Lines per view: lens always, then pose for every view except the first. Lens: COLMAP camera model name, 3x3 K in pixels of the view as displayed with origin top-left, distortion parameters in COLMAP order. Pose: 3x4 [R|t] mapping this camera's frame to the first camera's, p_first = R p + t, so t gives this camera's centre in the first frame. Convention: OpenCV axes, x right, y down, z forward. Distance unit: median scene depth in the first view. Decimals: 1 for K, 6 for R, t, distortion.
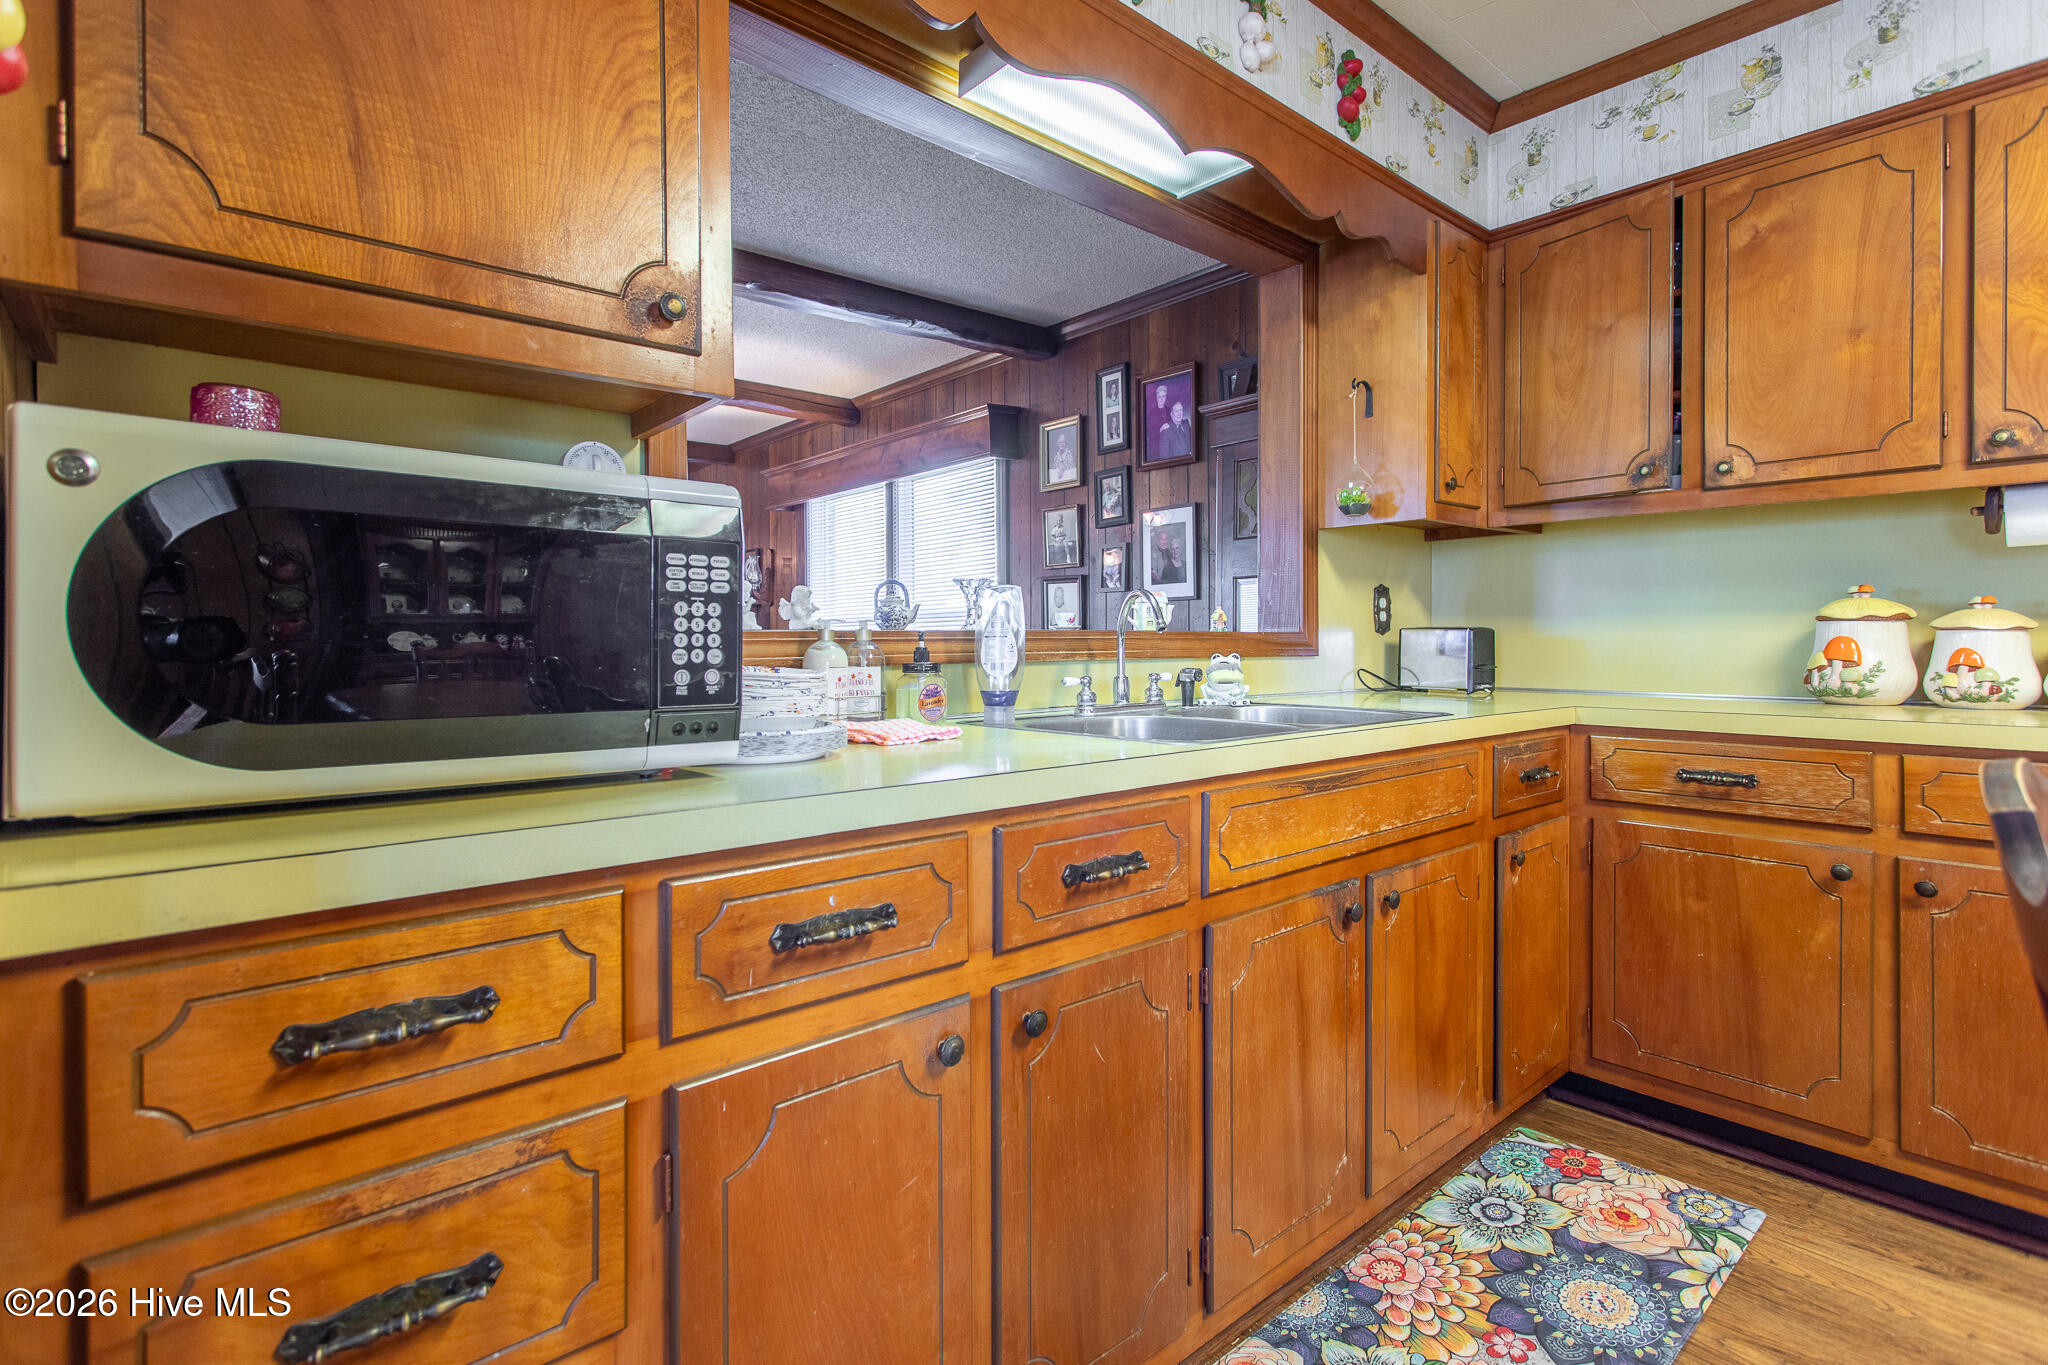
lens RADIAL K [[1000.0, 0, 1028.5], [0, 1000.0, 650.1], [0, 0, 1]] dist [0.001334, -0.000096]
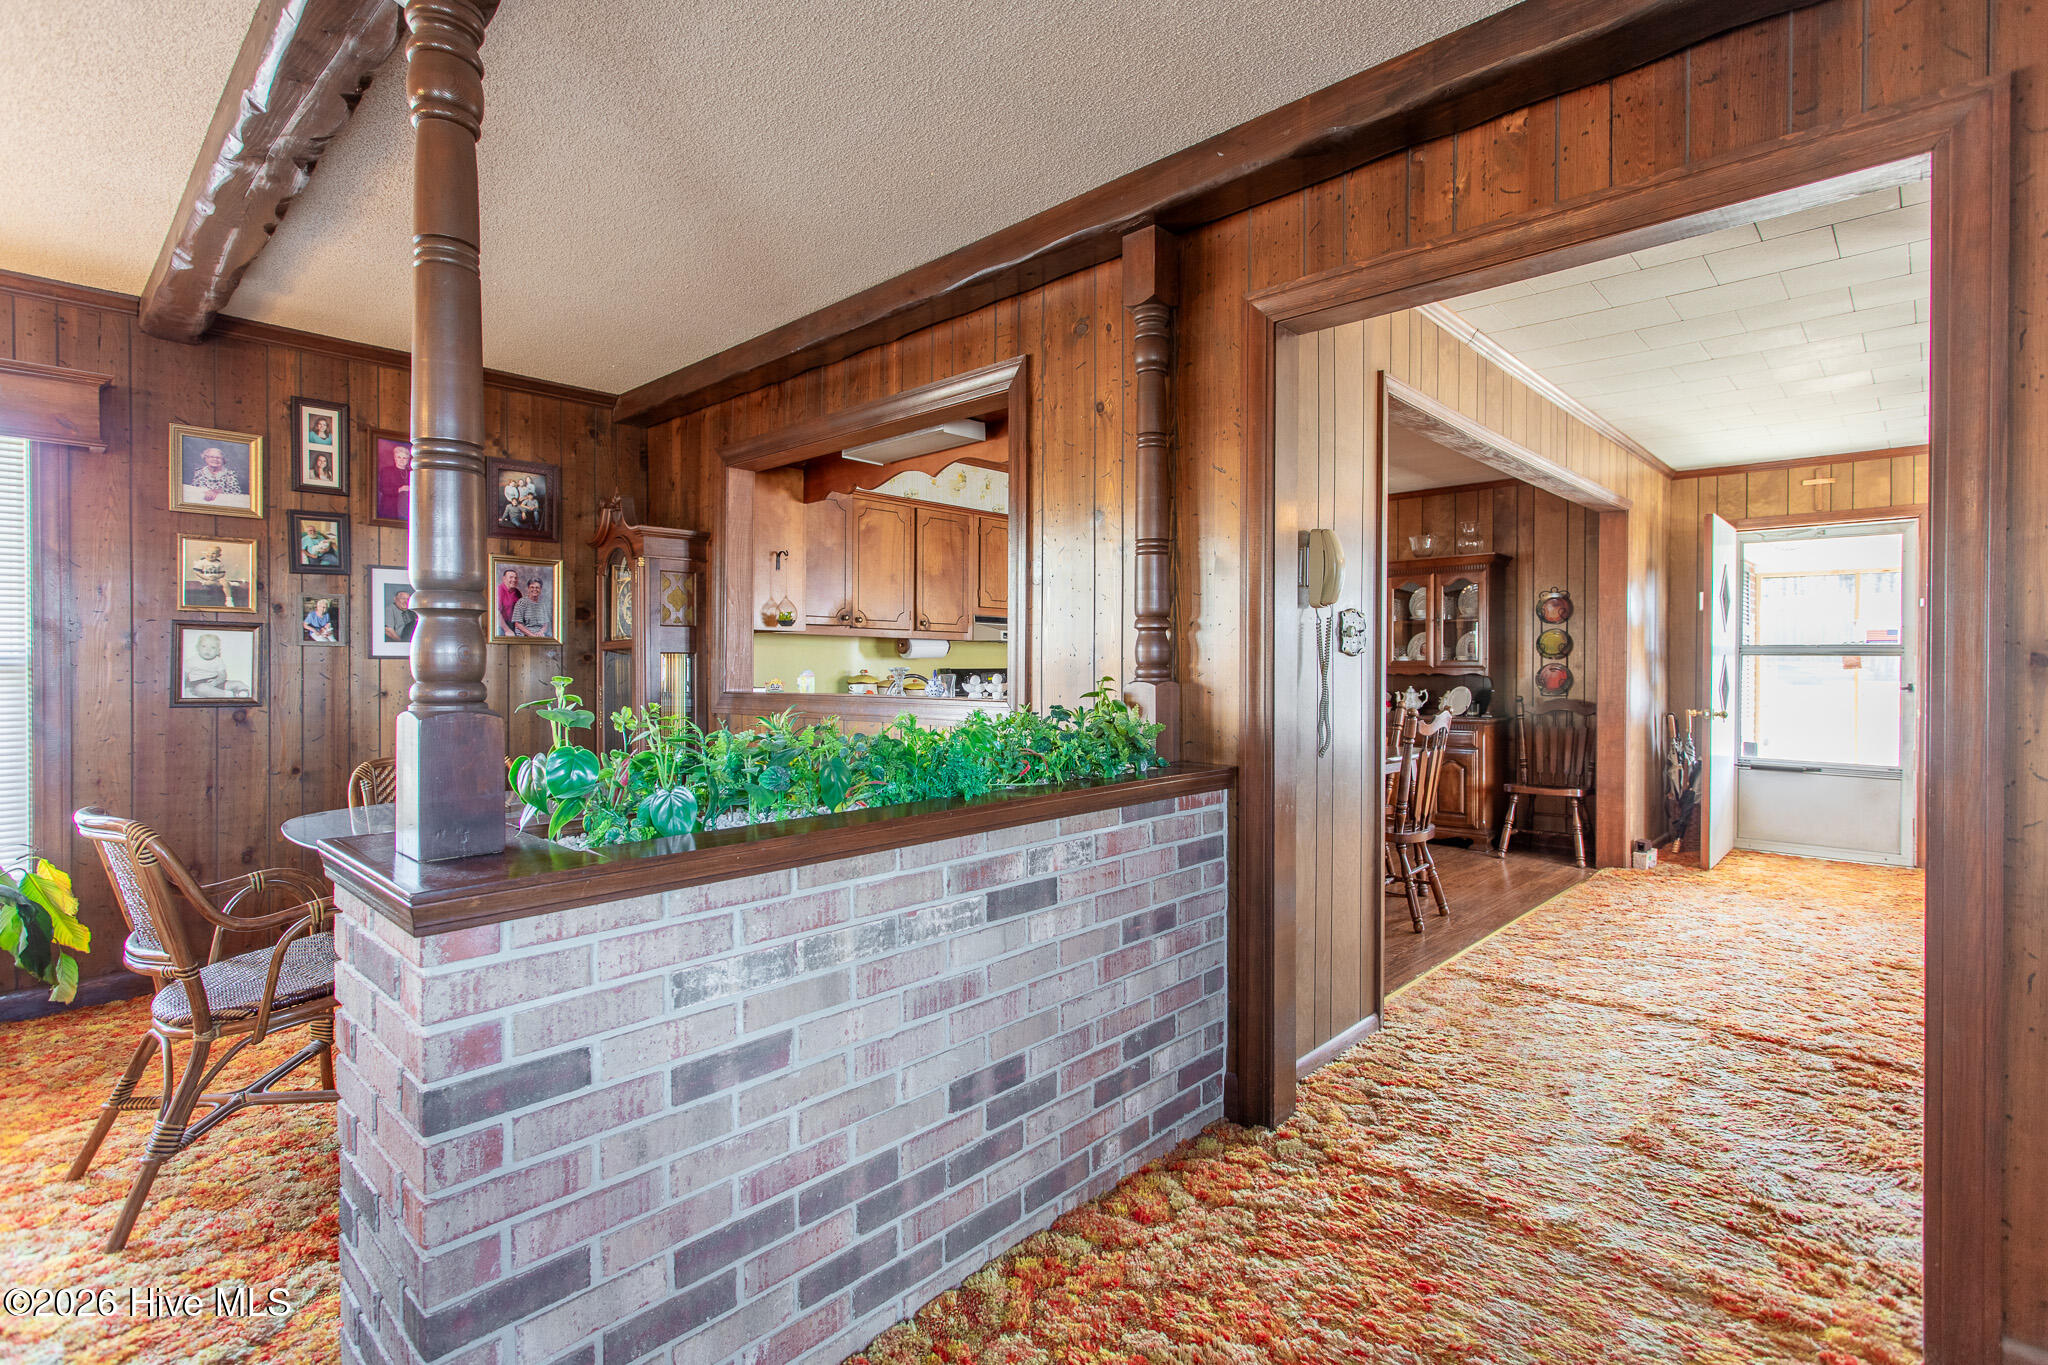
lens RADIAL K [[988.2, 0, 1016.8], [0, 988.2, 676.0], [0, 0, 1]] dist [0.004409, 0.001425]
pose [[-0.106927, -0.000133, 0.994267, -1.799620], [0.009637, 0.999953, 0.001170, -0.053031], [-0.994220, 0.009707, -0.106921, 0.944233]]
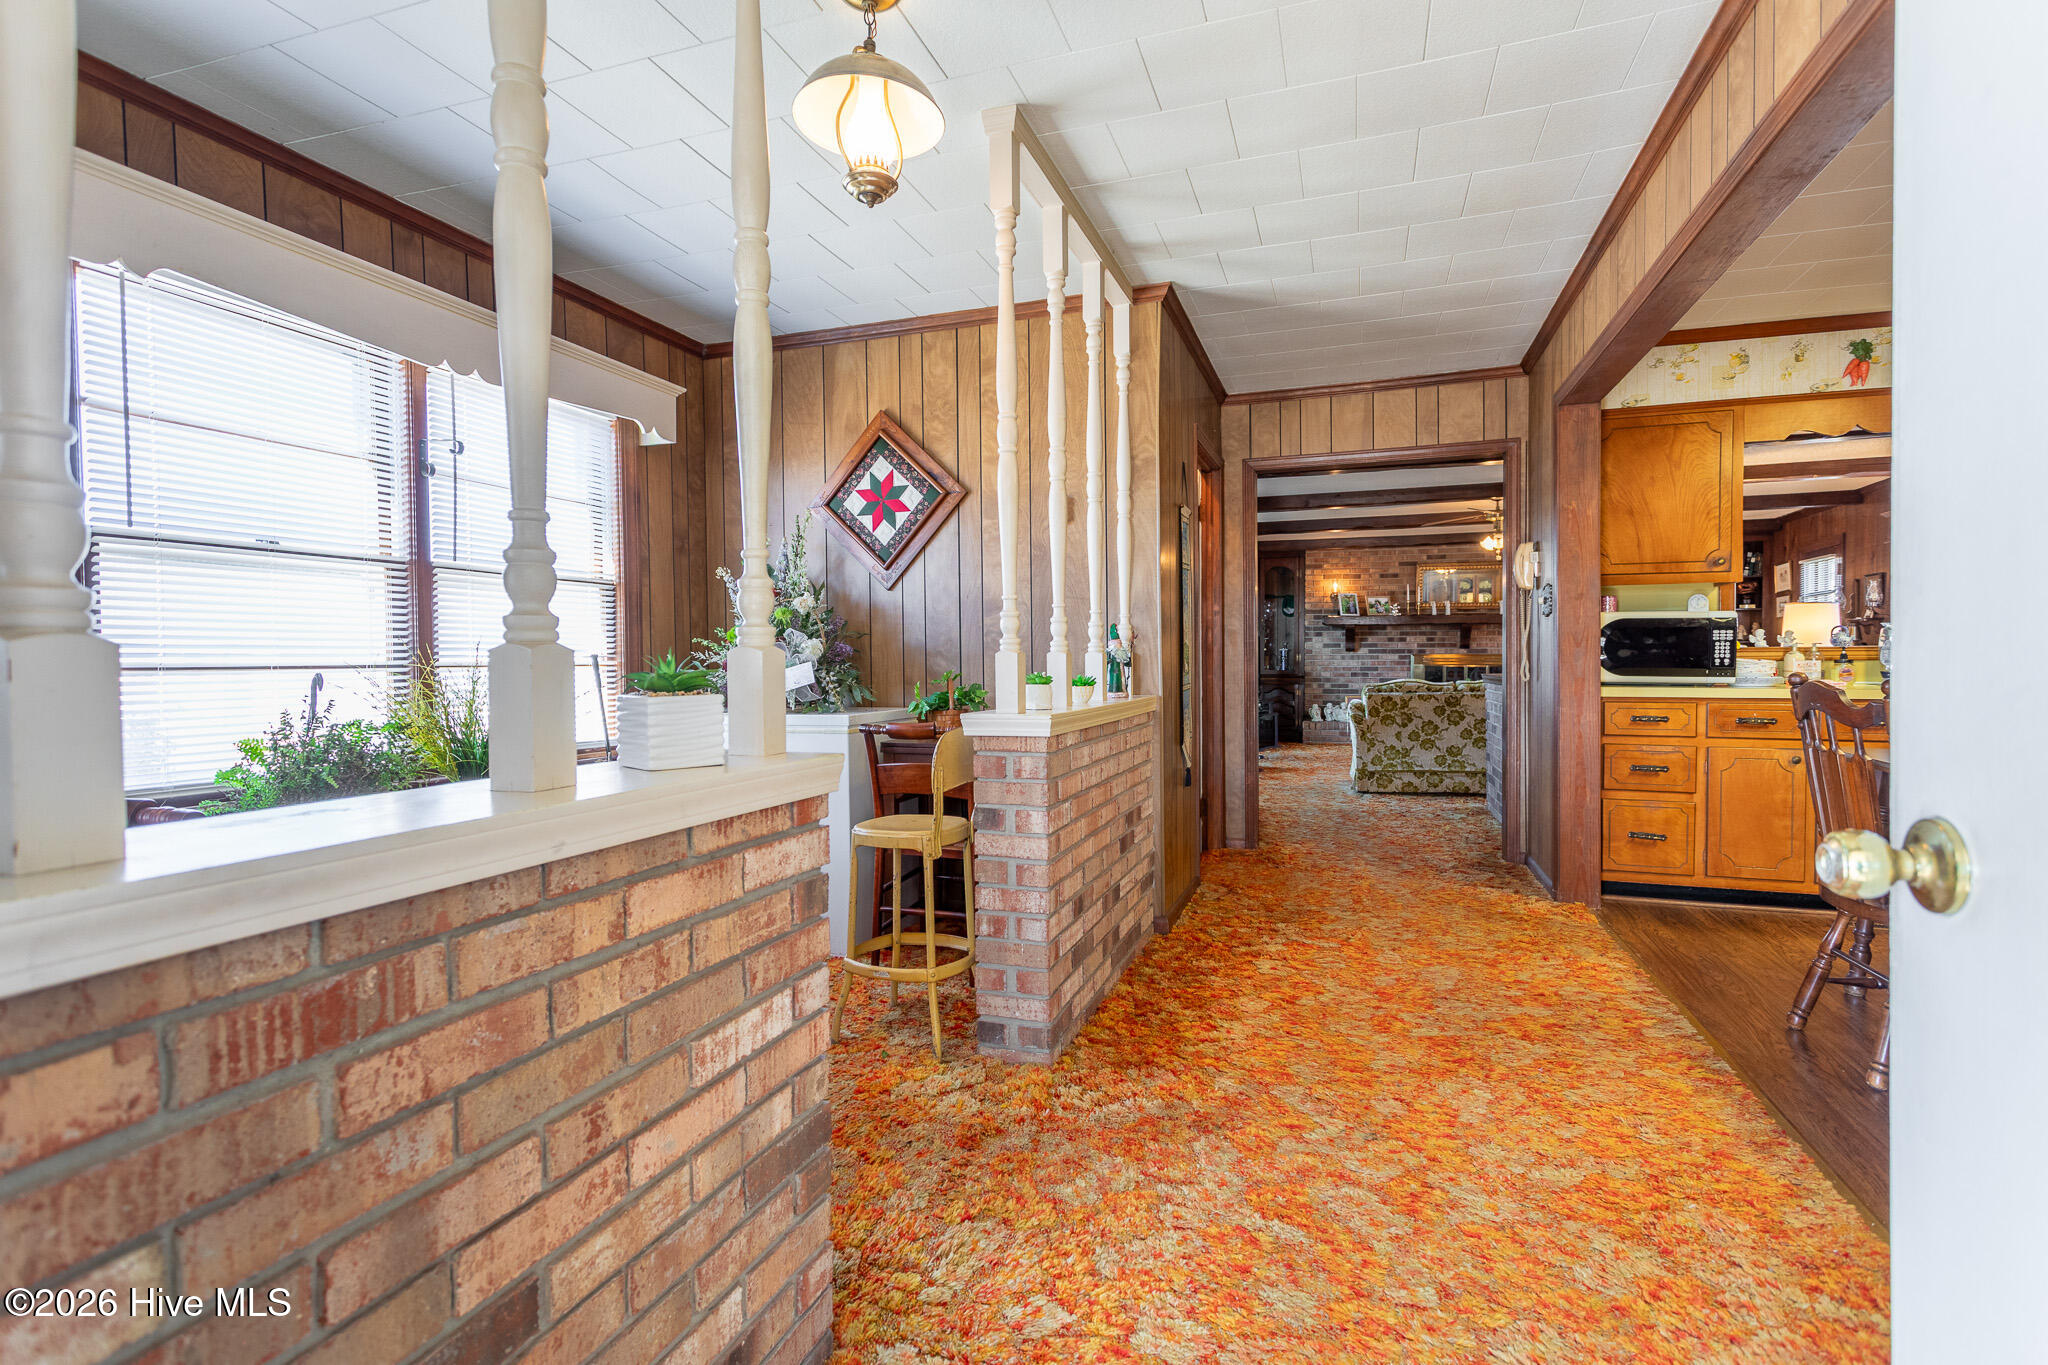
lens RADIAL K [[998.4, 0, 1002.6], [0, 998.4, 679.4], [0, 0, 1]] dist [0.002463, 0.000423]
pose [[0.499185, 0.024916, -0.866137, 0.857574], [-0.002623, 0.999625, 0.027244, 0.000070], [0.866492, -0.011328, 0.499063, -1.761726]]
